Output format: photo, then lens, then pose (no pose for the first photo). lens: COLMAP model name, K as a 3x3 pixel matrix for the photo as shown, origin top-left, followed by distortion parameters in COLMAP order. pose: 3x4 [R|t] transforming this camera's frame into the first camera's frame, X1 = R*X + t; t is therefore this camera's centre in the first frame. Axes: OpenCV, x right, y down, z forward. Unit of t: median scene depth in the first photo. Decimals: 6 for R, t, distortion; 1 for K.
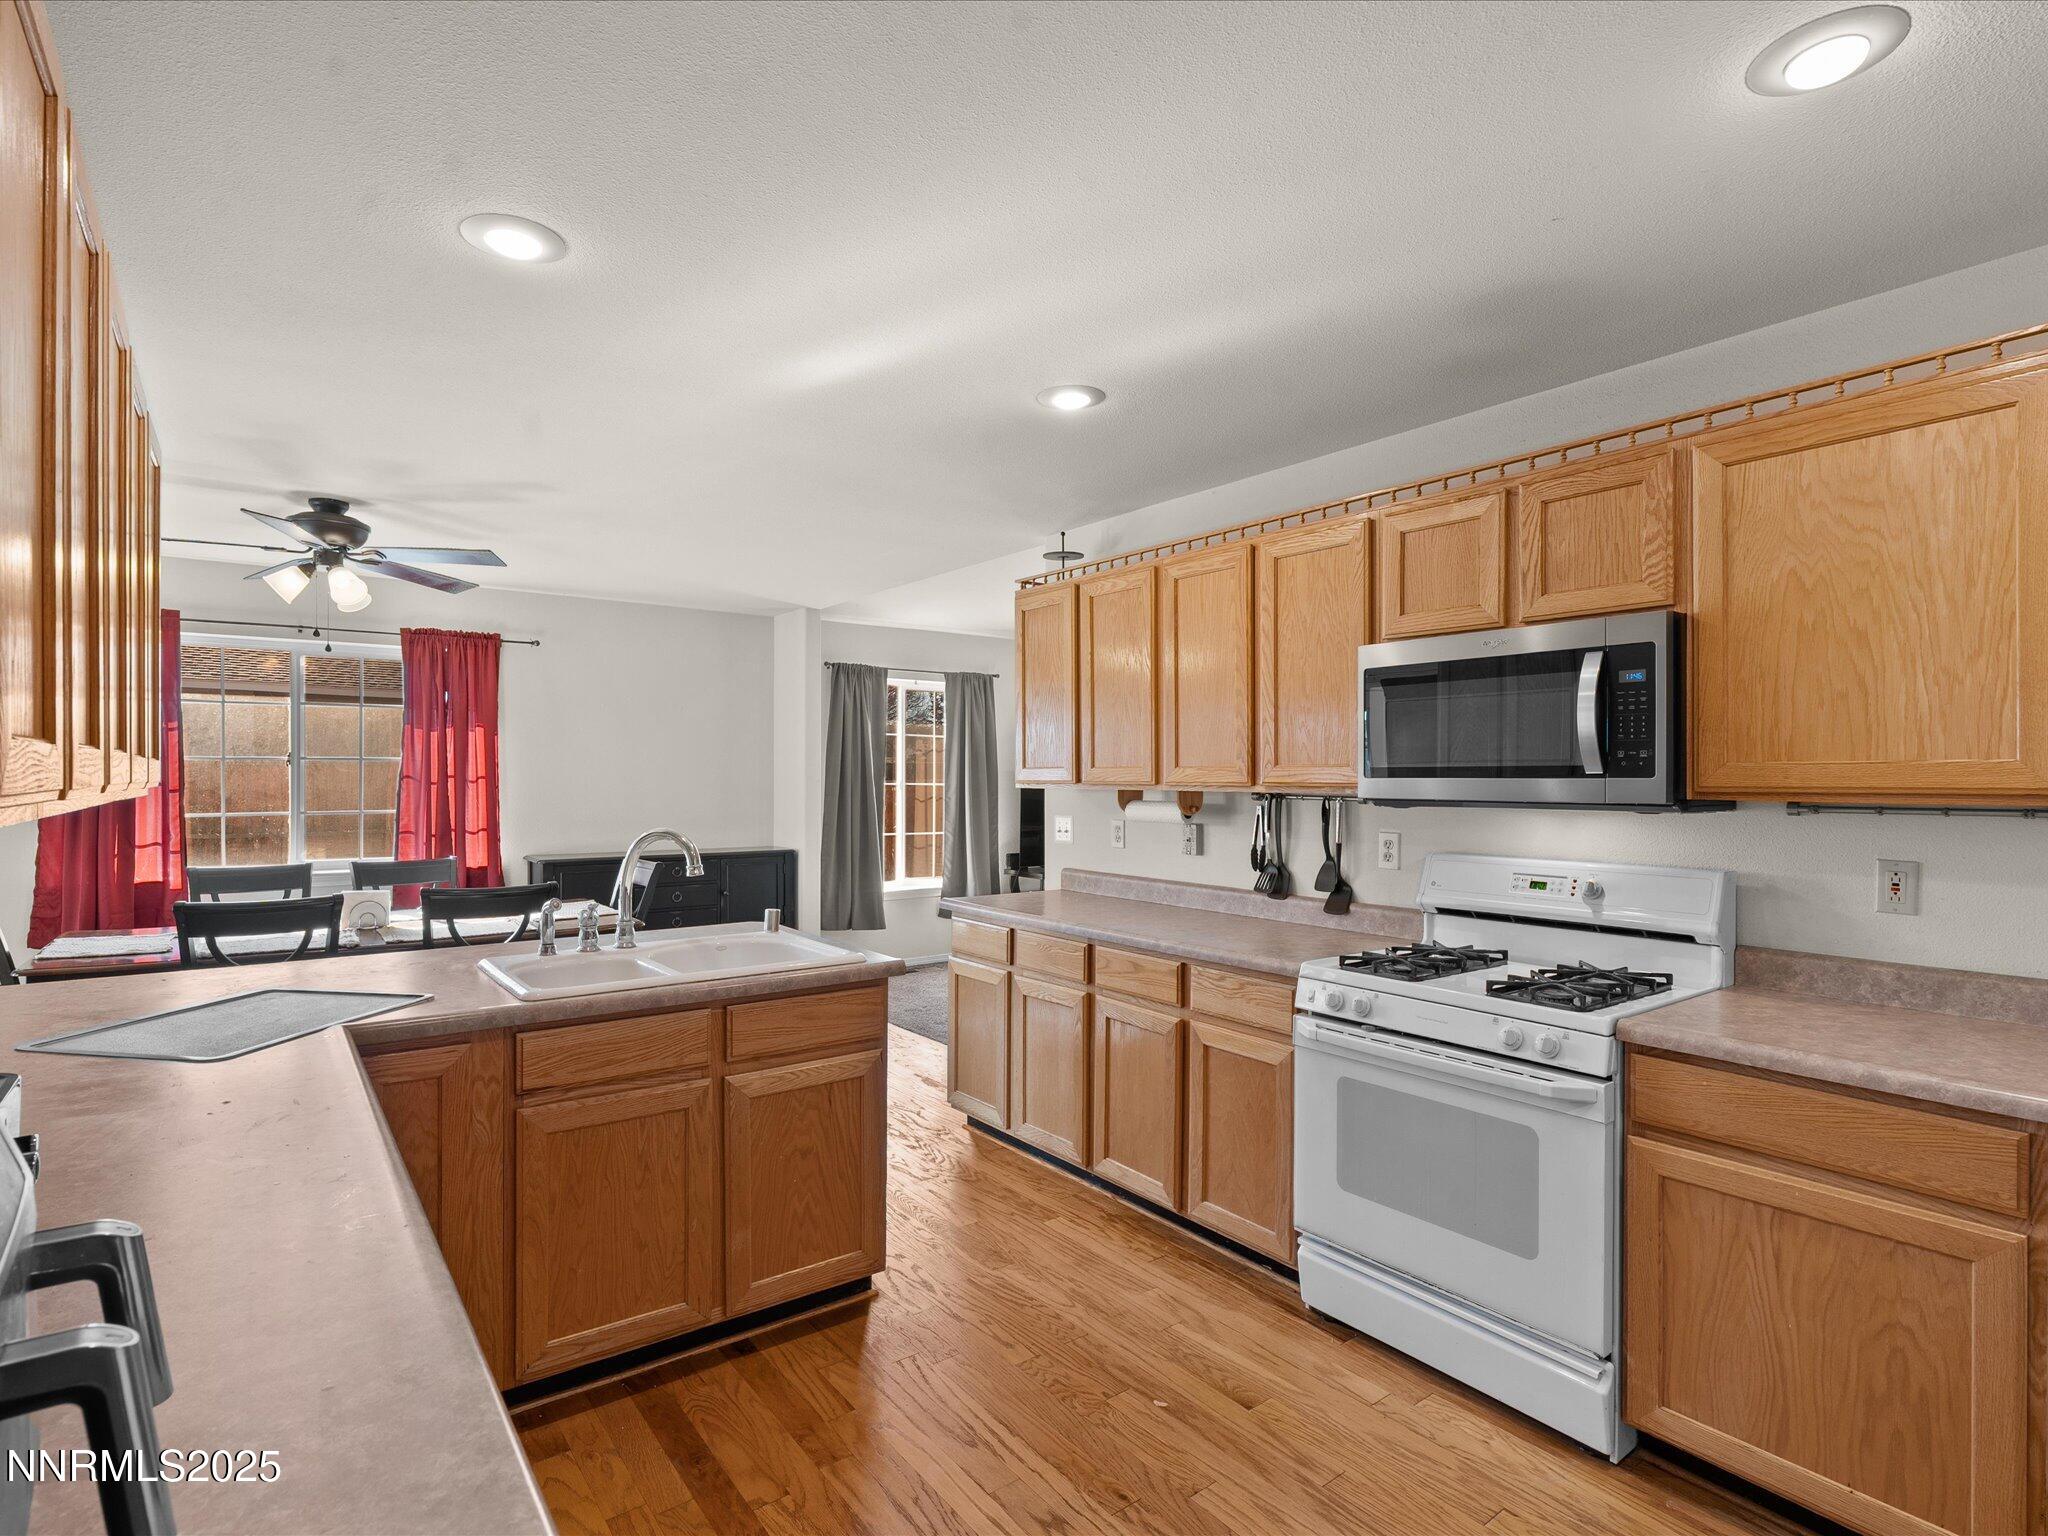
lens RADIAL K [[1035.2, 0, 1027.0], [0, 1035.2, 772.2], [0, 0, 1]] dist [-0.002036, 0.001319]
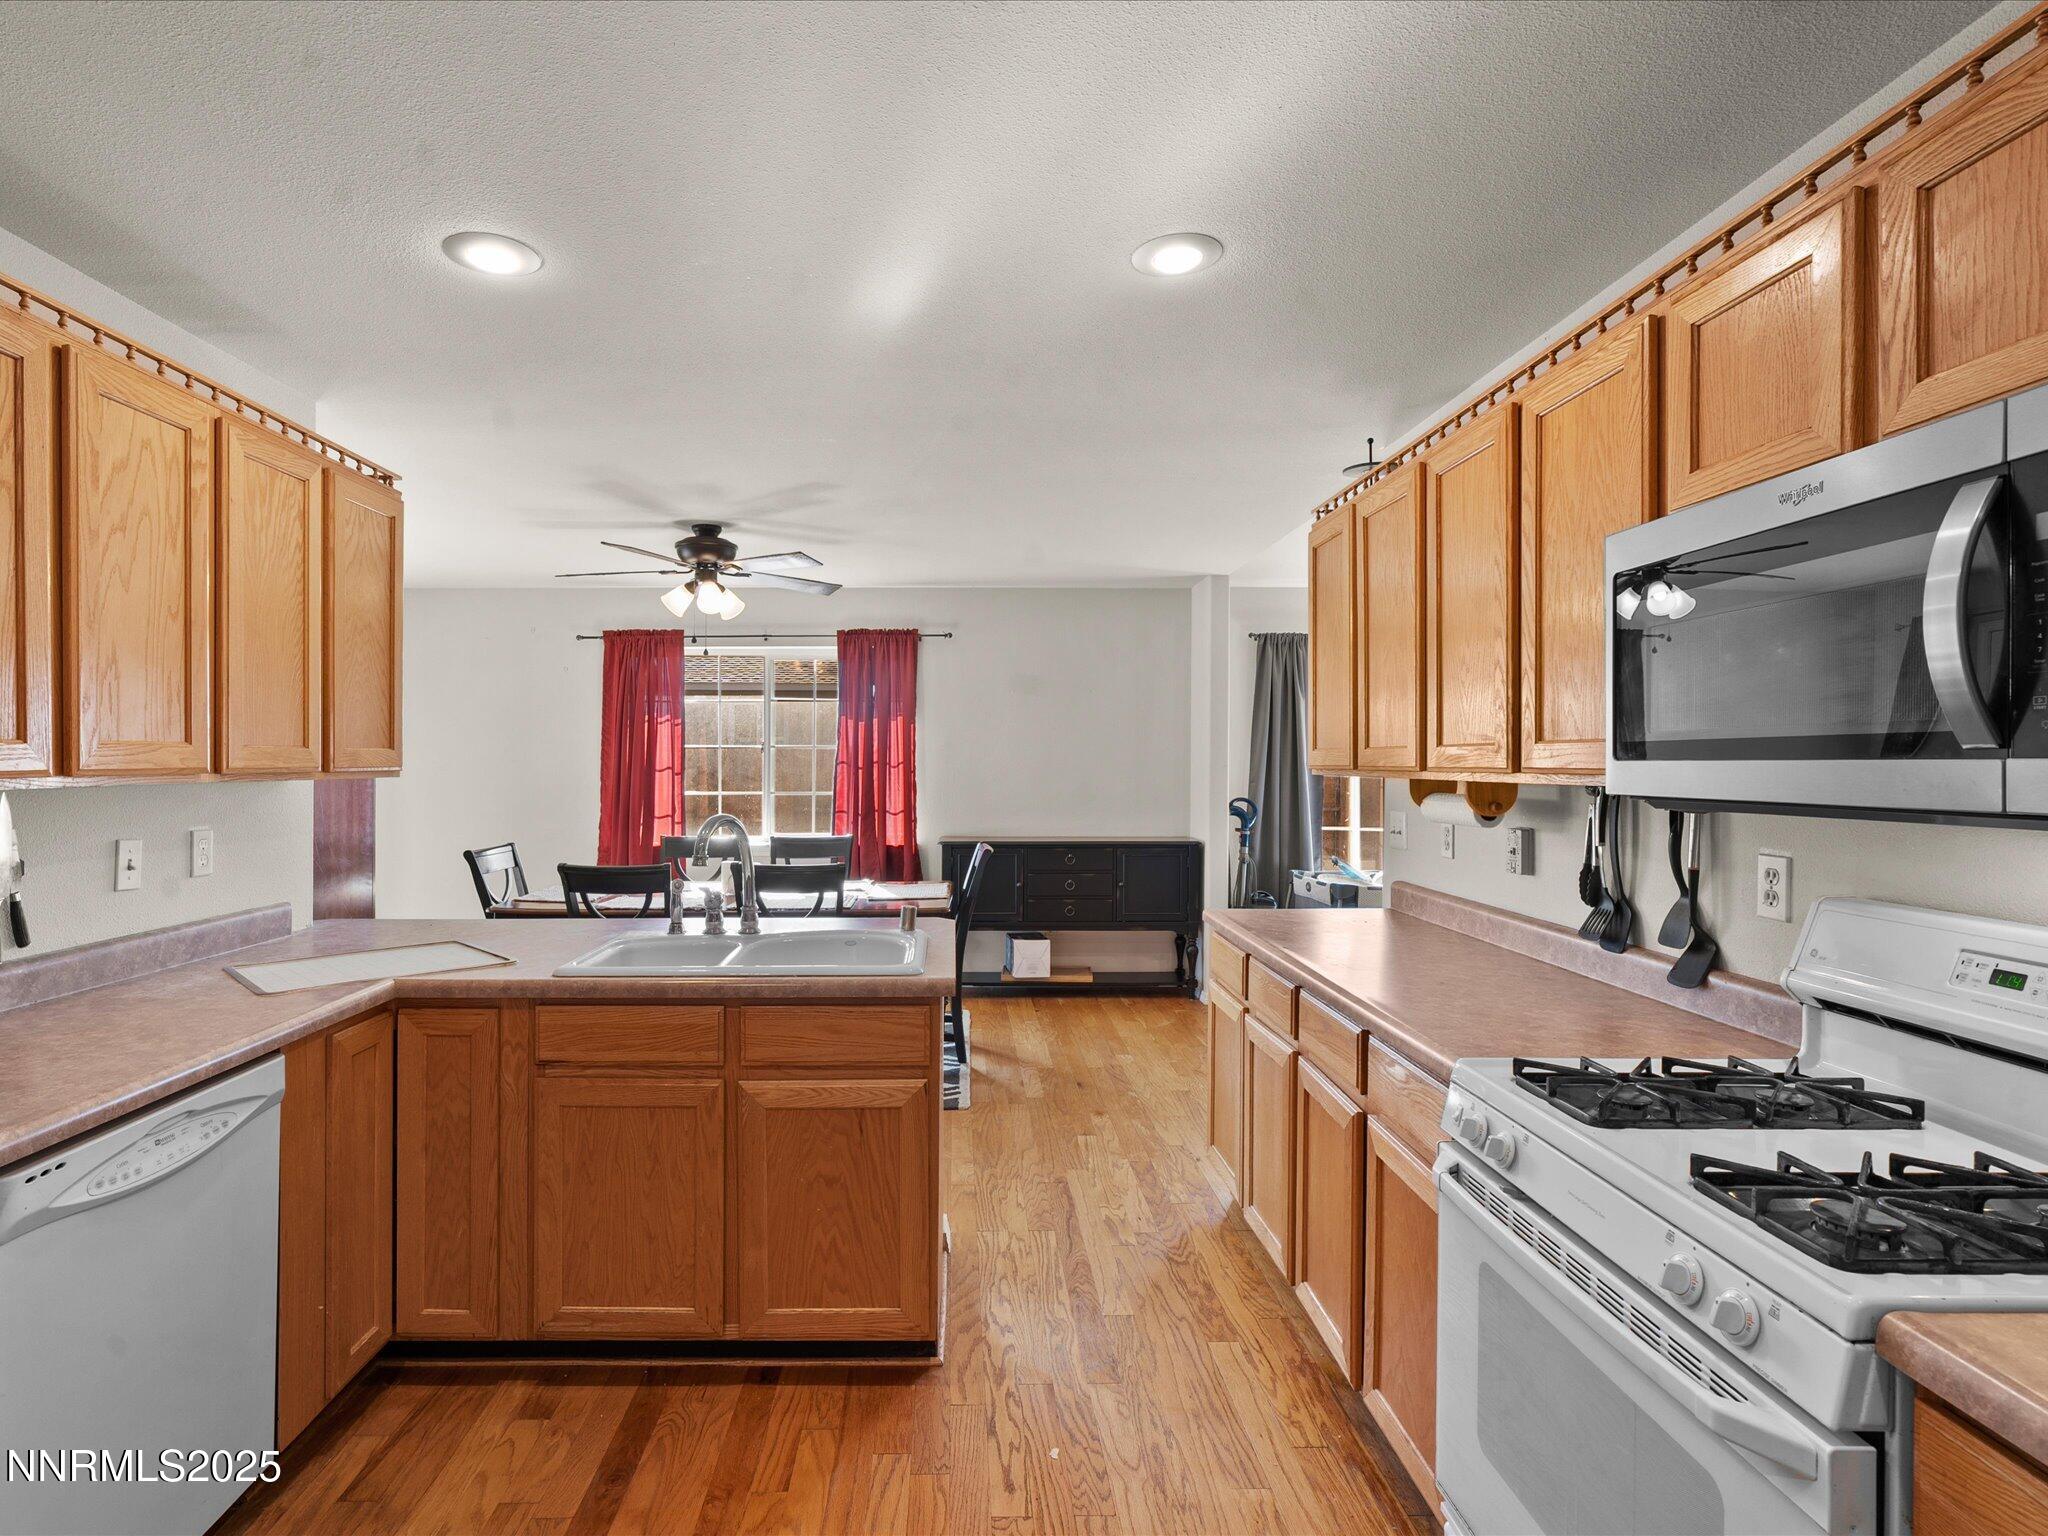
lens RADIAL K [[1059.8, 0, 1018.9], [0, 1059.8, 756.7], [0, 0, 1]] dist [-0.002222, 0.000087]
pose [[0.804554, -0.005734, -0.593851, 0.393870], [0.005917, 0.999981, -0.001638, 0.002201], [0.593850, -0.002196, 0.804573, 0.304927]]
